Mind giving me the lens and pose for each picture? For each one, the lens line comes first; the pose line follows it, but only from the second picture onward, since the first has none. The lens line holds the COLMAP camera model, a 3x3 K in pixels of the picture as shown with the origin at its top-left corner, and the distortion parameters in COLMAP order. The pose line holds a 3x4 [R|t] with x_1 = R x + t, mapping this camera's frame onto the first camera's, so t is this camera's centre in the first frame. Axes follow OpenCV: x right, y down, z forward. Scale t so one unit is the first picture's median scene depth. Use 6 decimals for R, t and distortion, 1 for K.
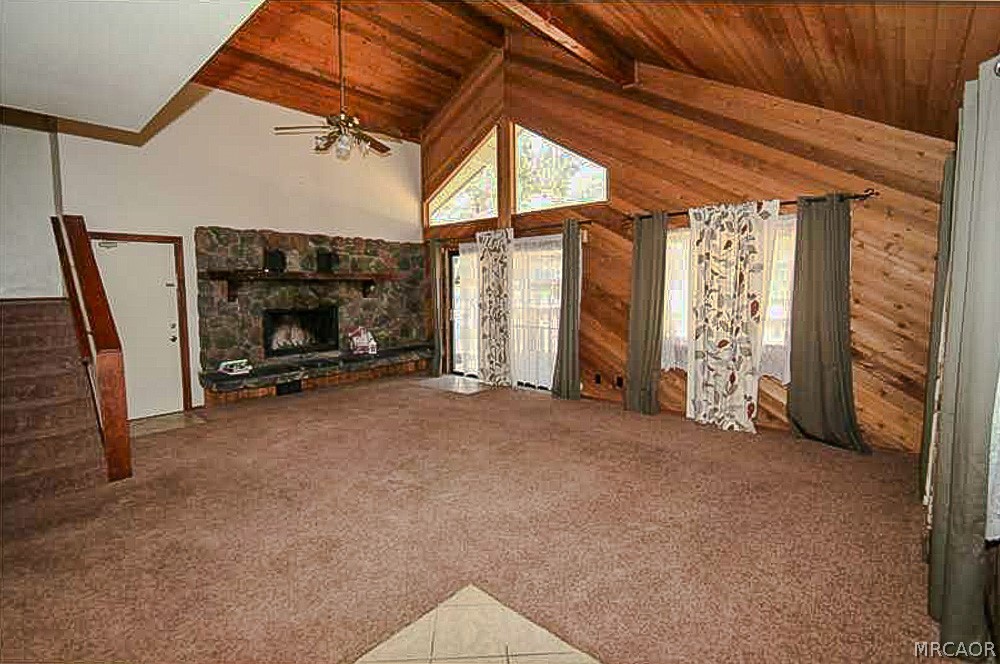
lens RADIAL K [[475.2, 0, 501.1], [0, 475.2, 328.1], [0, 0, 1]] dist [-0.018575, 0.001642]
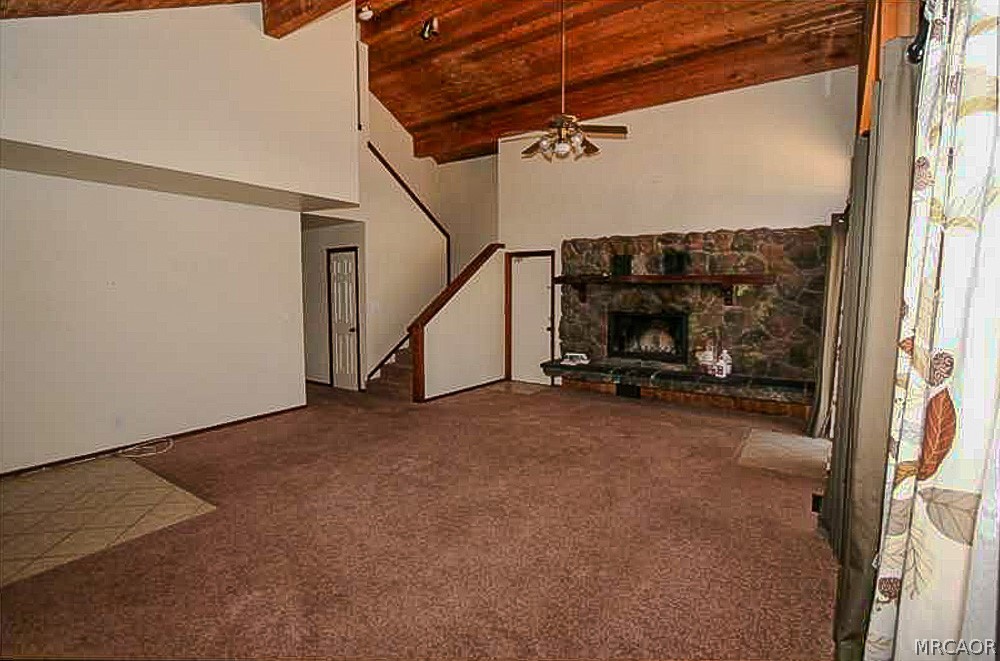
lens RADIAL K [[468.8, 0, 499.0], [0, 468.8, 324.7], [0, 0, 1]] dist [-0.014682, 0.000950]
pose [[0.109091, 0.084959, -0.990394, 0.481331], [-0.093268, 0.992820, 0.074893, -0.060251], [0.989647, 0.084201, 0.116232, 0.586856]]
